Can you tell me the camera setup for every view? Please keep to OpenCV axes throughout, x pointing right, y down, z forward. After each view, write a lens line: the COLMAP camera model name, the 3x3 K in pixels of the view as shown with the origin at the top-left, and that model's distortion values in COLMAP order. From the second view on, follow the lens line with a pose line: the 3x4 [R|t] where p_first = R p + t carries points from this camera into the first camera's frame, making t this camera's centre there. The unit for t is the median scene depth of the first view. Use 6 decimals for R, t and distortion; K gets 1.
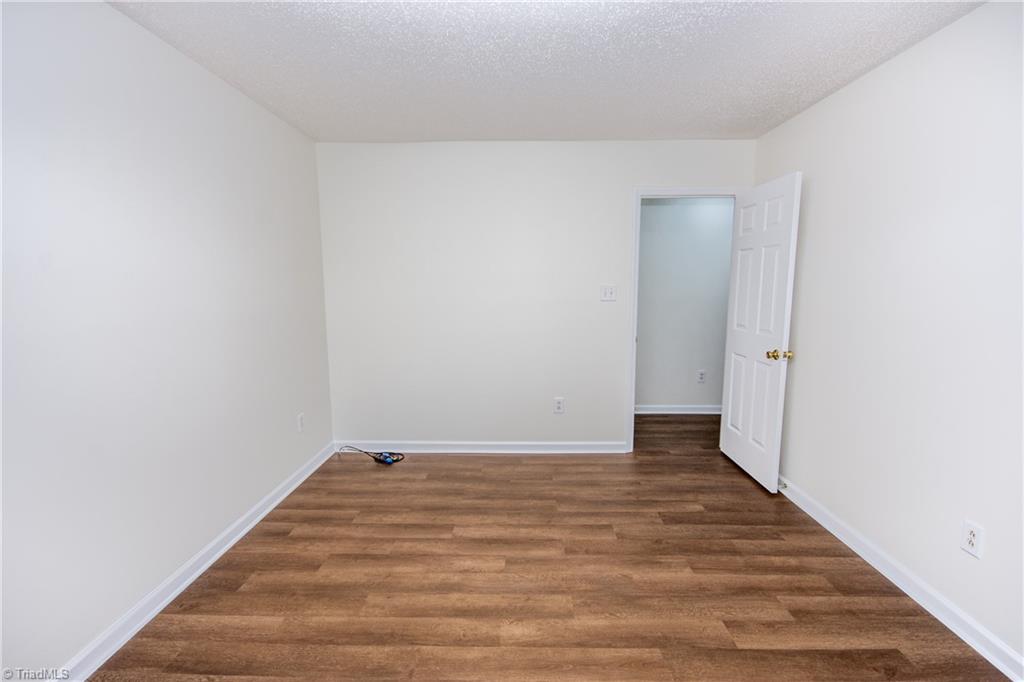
lens RADIAL K [[457.6, 0, 513.9], [0, 457.6, 342.1], [0, 0, 1]] dist [0.000557, -0.000028]
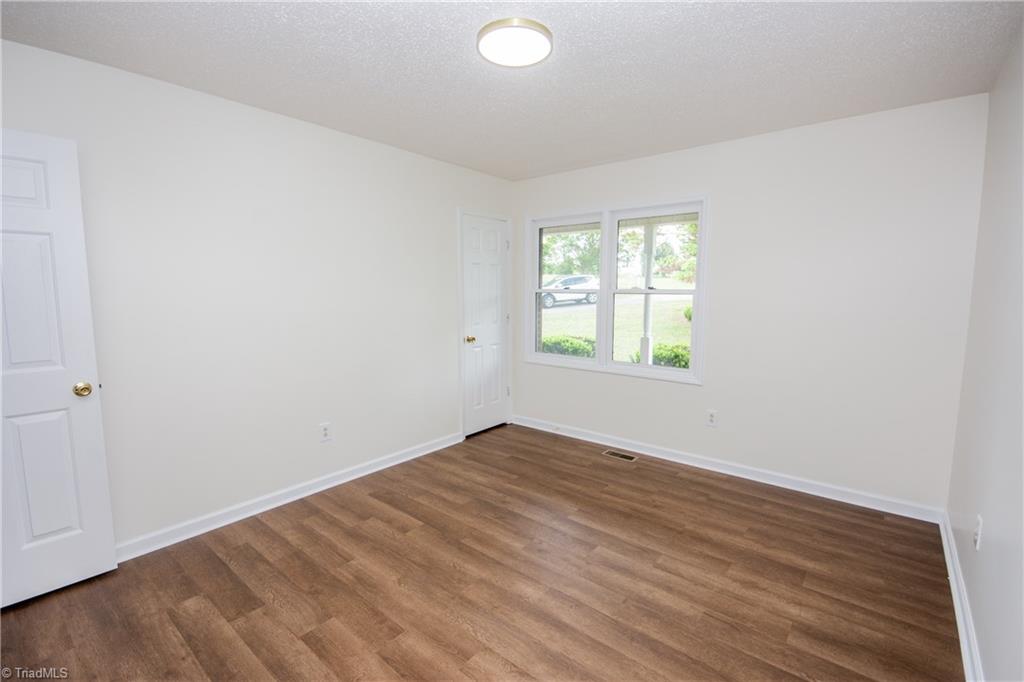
lens RADIAL K [[457.6, 0, 511.2], [0, 457.6, 339.4], [0, 0, 1]] dist [0.000557, -0.000028]
pose [[-0.785462, -0.065783, 0.615404, -0.532386], [0.079959, 0.975217, 0.206299, -0.195509], [-0.613723, 0.211247, -0.760736, 1.506431]]
